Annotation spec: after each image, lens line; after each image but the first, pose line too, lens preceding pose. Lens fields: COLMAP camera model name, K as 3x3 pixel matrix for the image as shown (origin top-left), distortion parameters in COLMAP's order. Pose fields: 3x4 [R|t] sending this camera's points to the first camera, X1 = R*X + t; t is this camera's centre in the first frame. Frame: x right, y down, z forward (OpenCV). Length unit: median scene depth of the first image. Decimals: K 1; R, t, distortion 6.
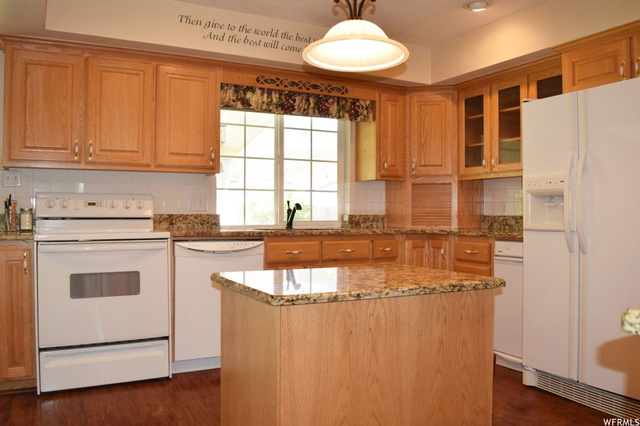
lens RADIAL K [[541.0, 0, 320.4], [0, 541.0, 214.2], [0, 0, 1]] dist [-0.042096, -0.001840]
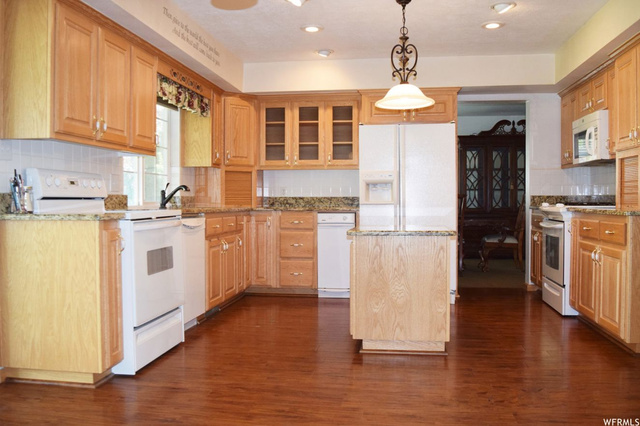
lens RADIAL K [[571.2, 0, 318.9], [0, 571.2, 210.7], [0, 0, 1]] dist [-0.013309, -0.001248]
pose [[0.604287, -0.018323, 0.796556, -0.827281], [0.004558, 0.999799, 0.019540, 0.010594], [-0.796754, -0.008177, 0.604249, 0.057697]]
